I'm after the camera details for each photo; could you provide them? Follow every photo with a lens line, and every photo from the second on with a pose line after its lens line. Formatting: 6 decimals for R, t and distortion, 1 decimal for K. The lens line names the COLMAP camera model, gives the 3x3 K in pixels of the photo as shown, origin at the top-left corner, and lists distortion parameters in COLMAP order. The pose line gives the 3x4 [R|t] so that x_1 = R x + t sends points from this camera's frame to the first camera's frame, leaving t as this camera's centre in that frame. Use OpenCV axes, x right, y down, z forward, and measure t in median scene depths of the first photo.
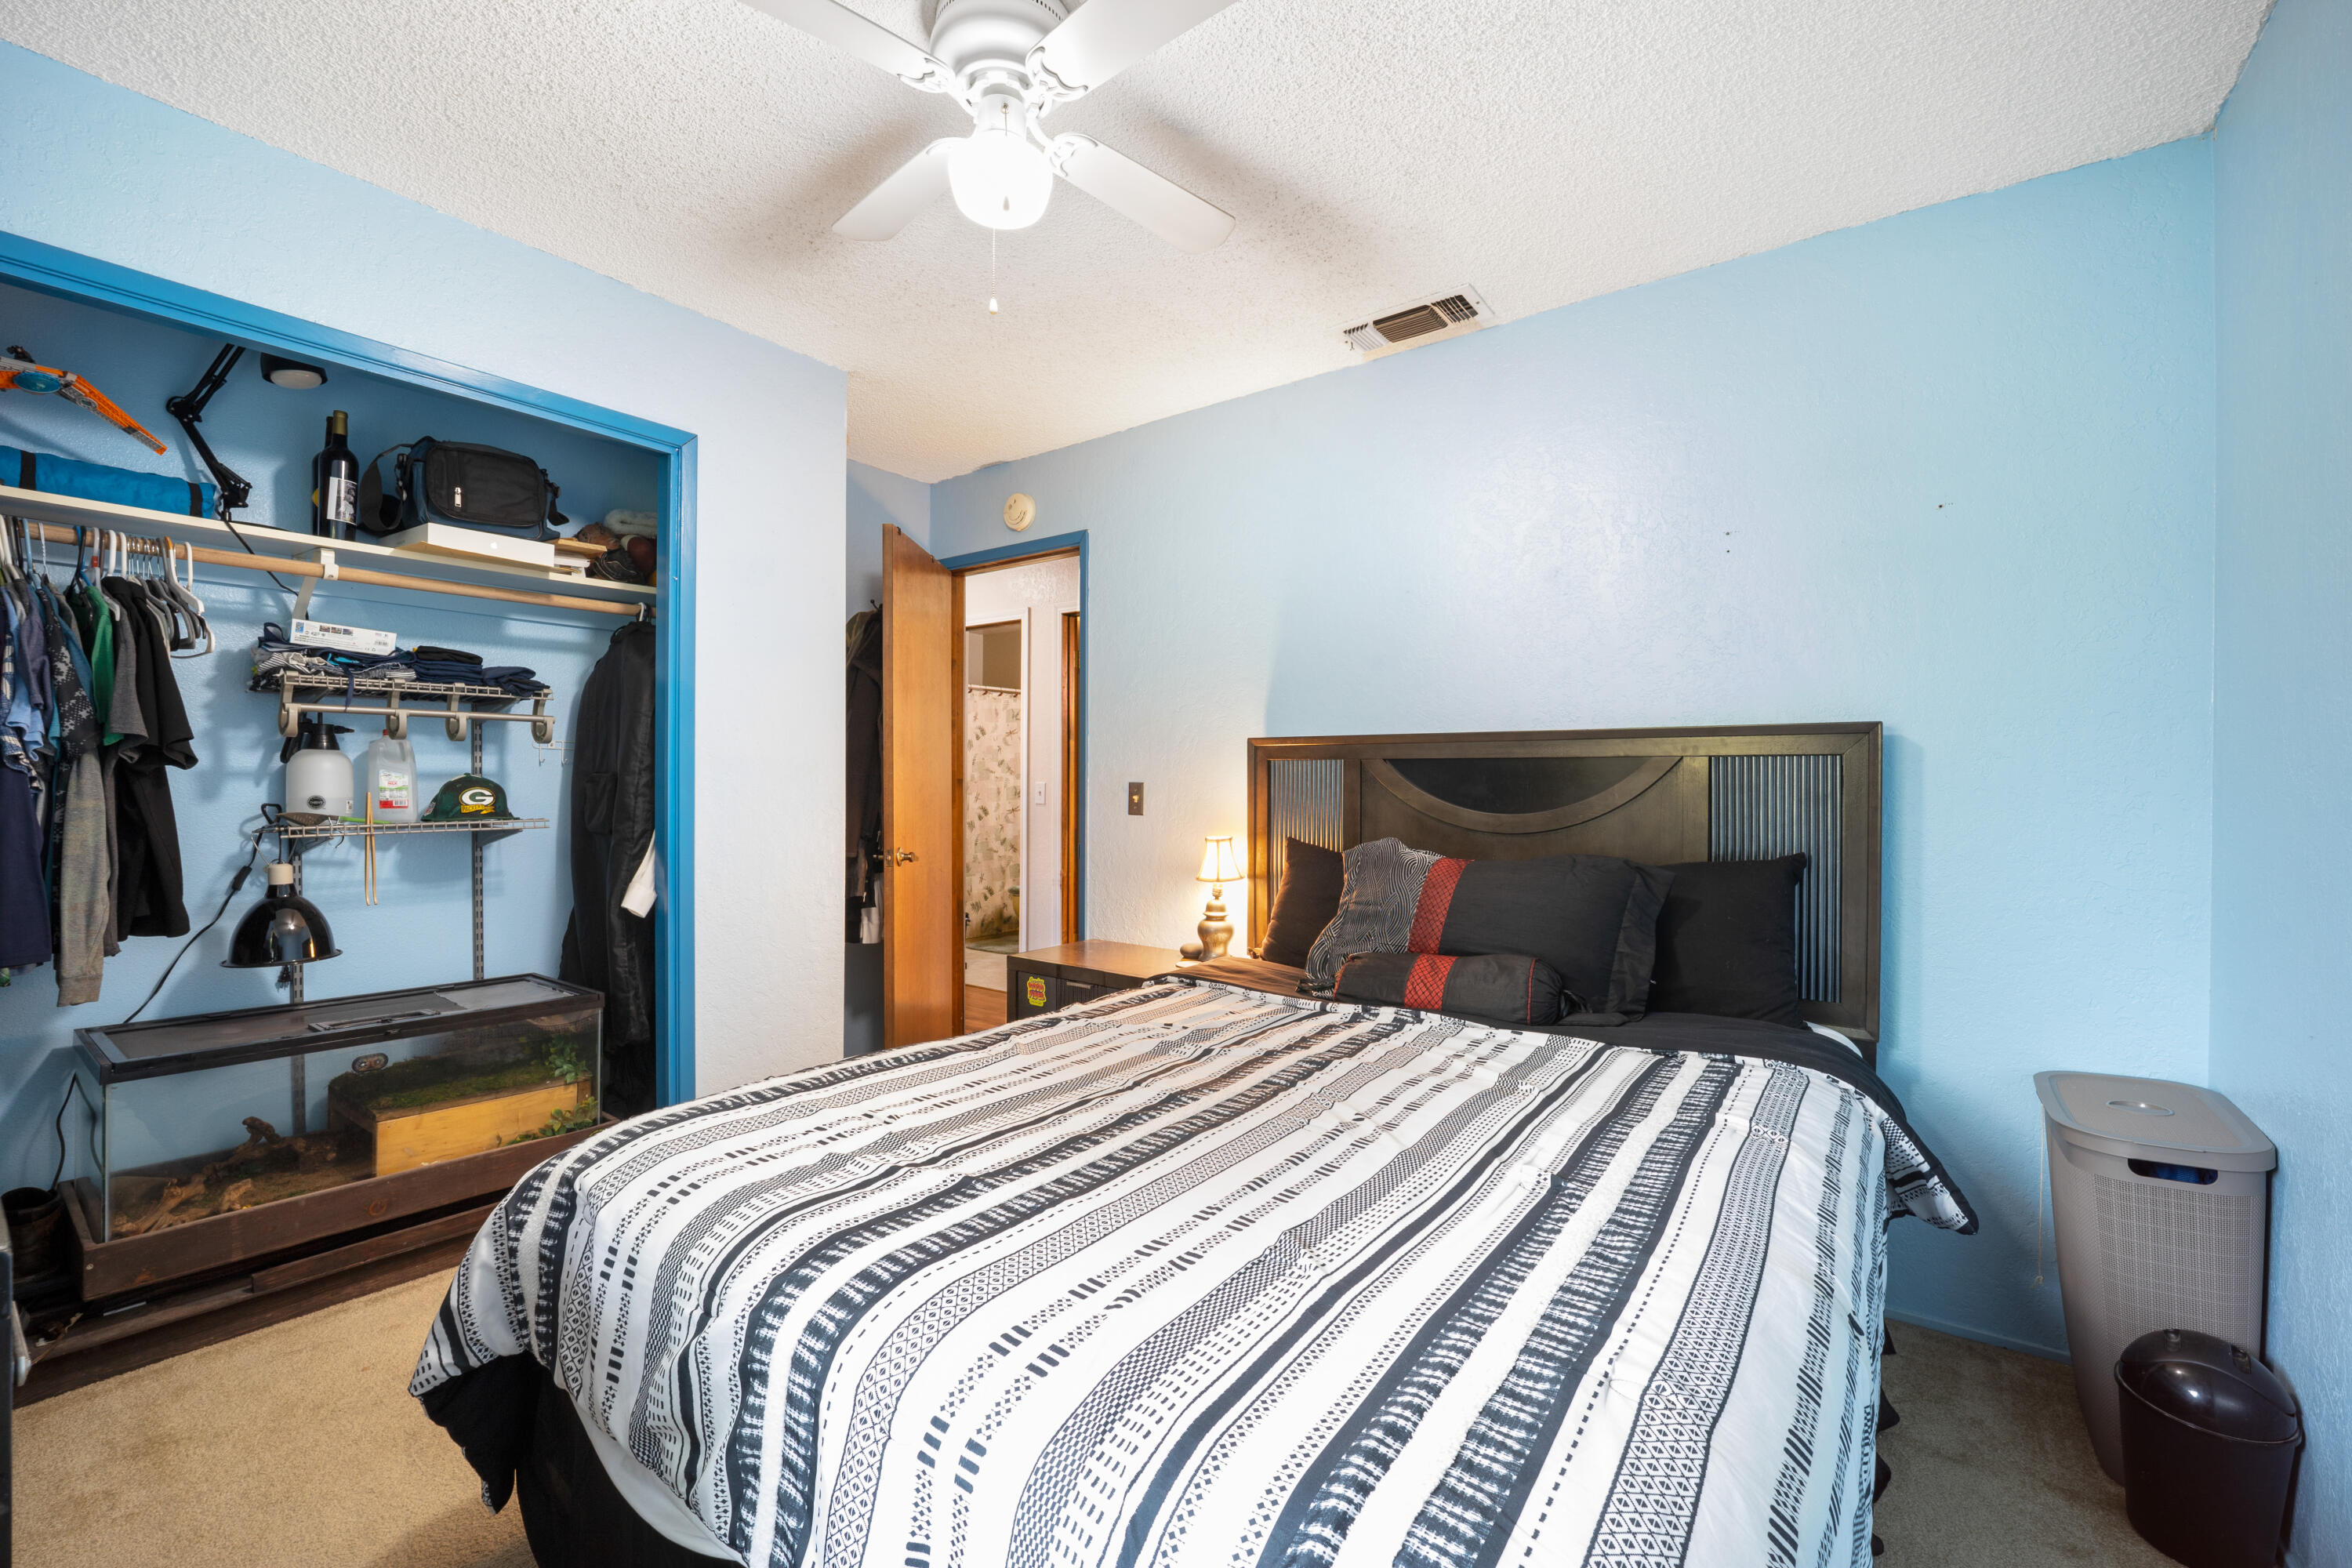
lens RADIAL K [[982.4, 0, 1177.7], [0, 982.4, 786.6], [0, 0, 1]] dist [0.002273, -0.000021]
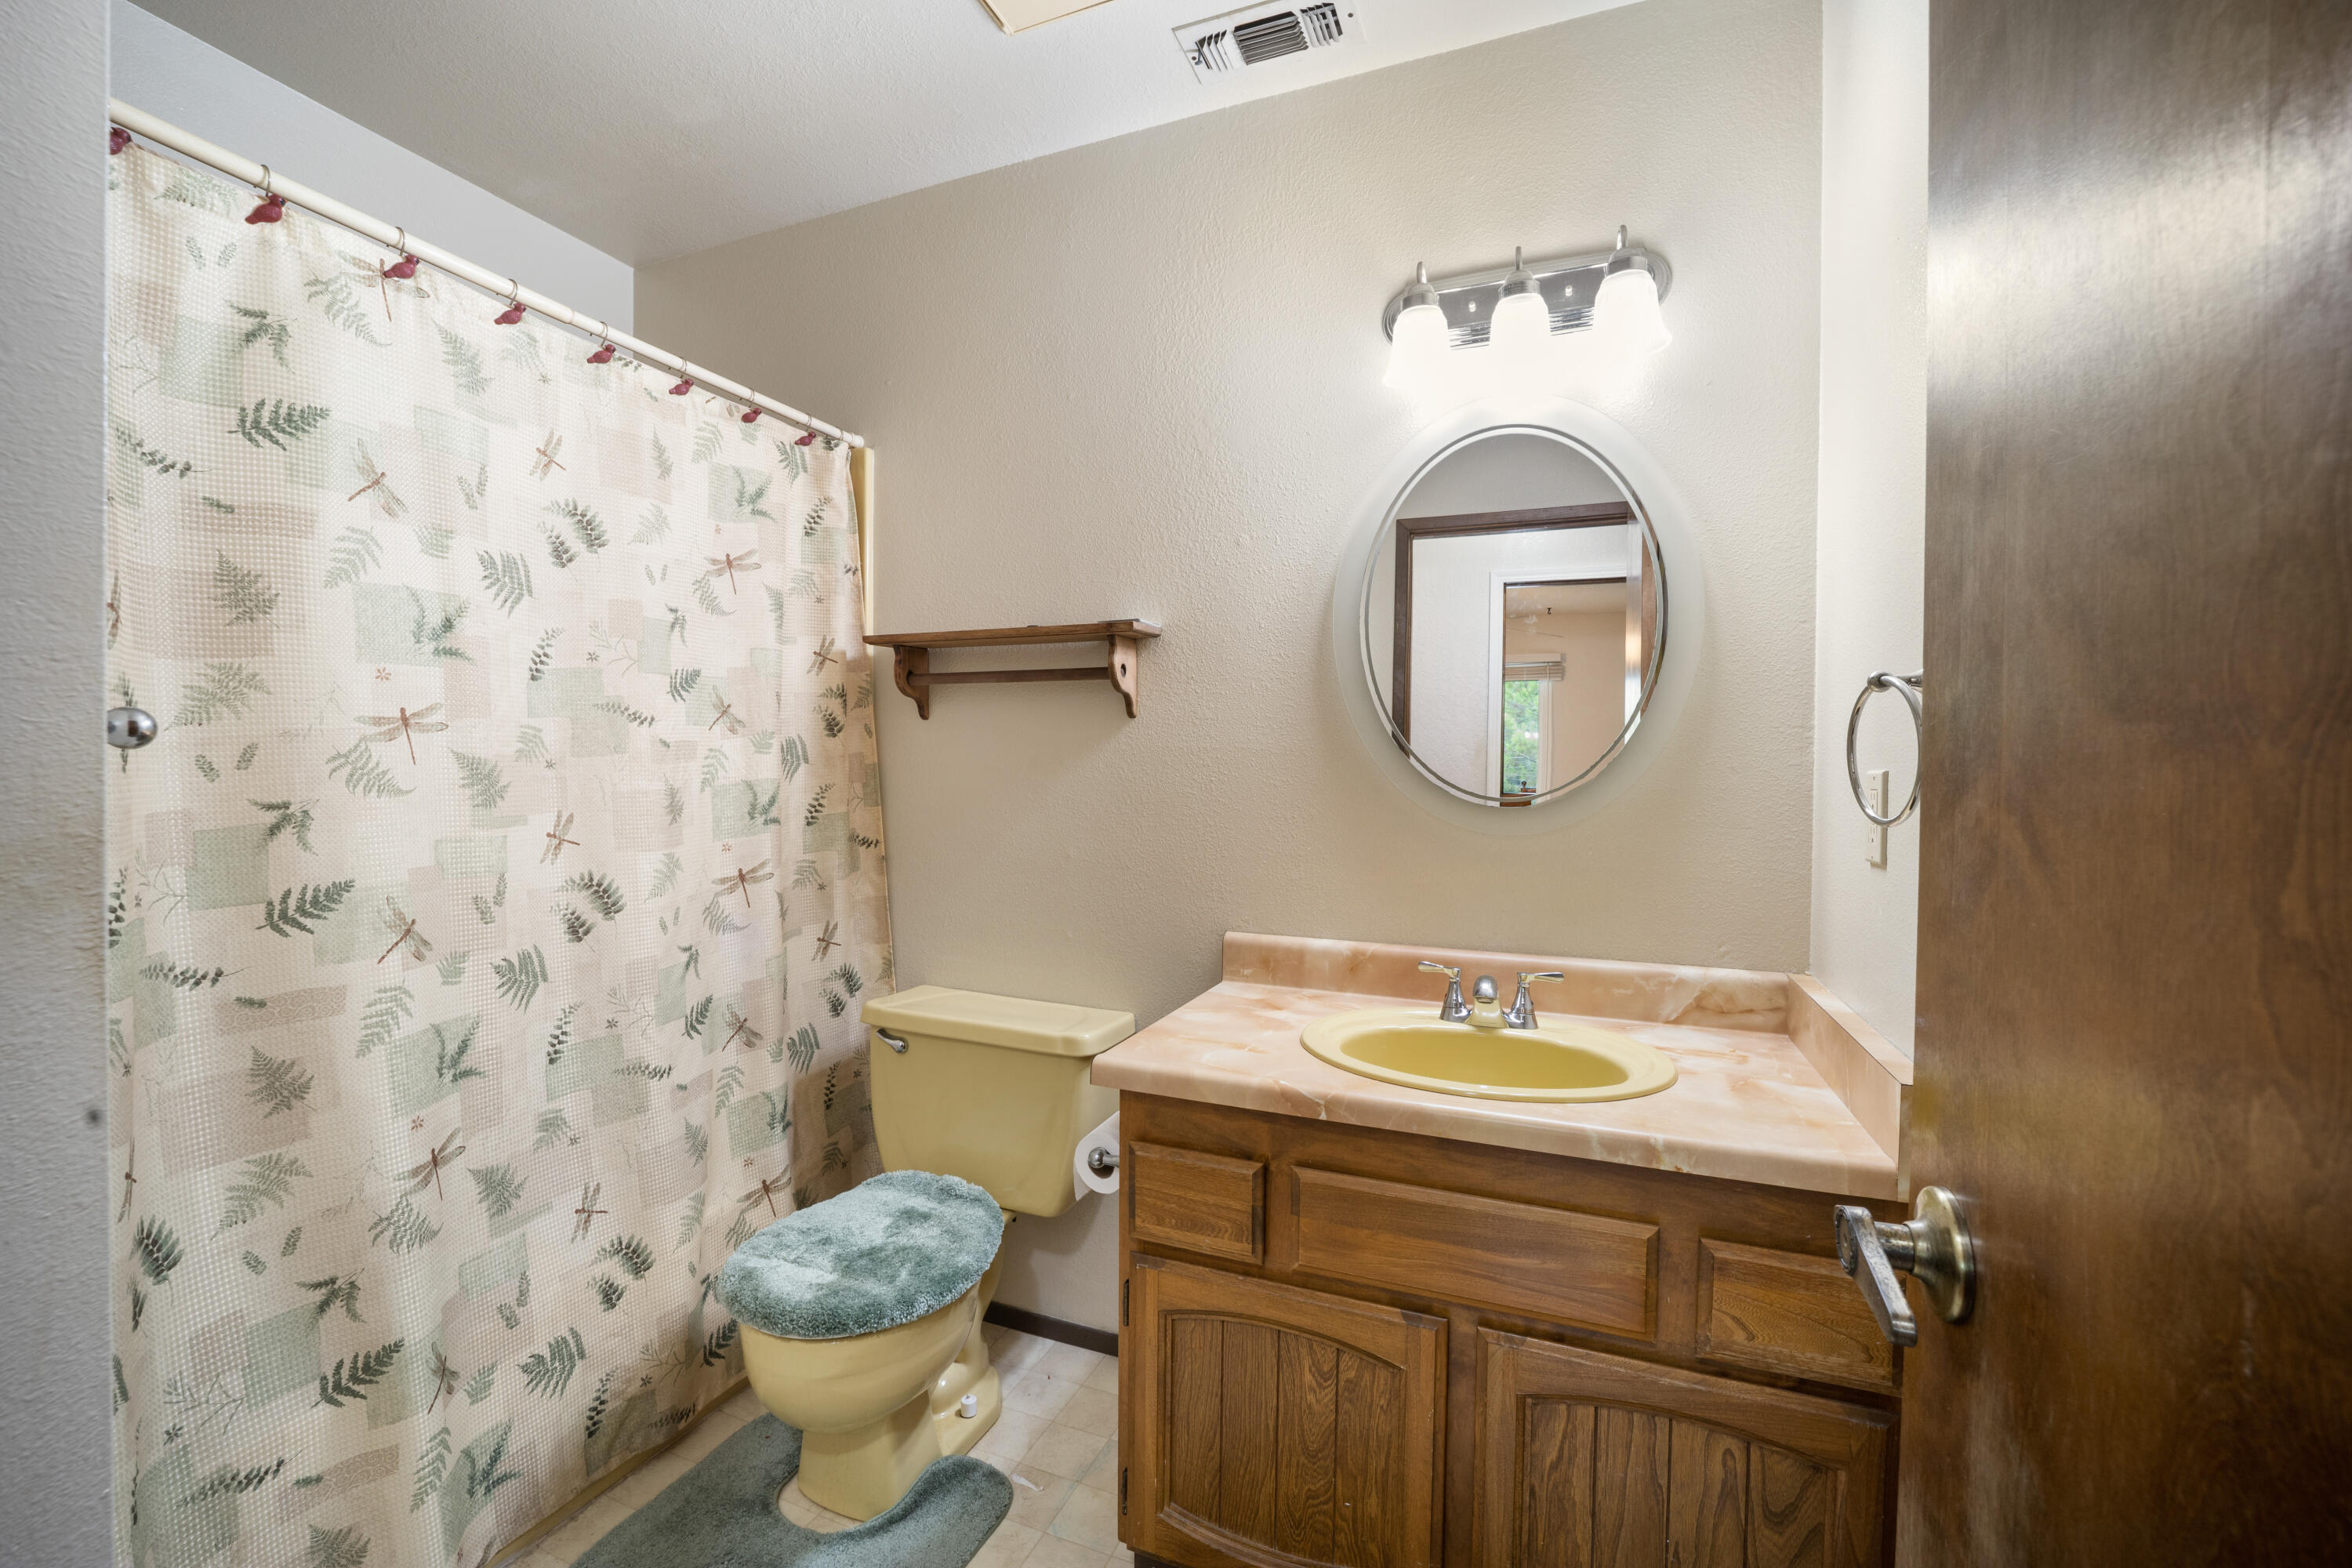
lens RADIAL K [[982.4, 0, 1172.1], [0, 982.4, 782.8], [0, 0, 1]] dist [0.002273, -0.000021]
pose [[0.970371, -0.002297, 0.241610, -0.125520], [-0.002618, 0.999796, 0.020019, -0.005186], [-0.241607, -0.020059, 0.970167, 0.753475]]
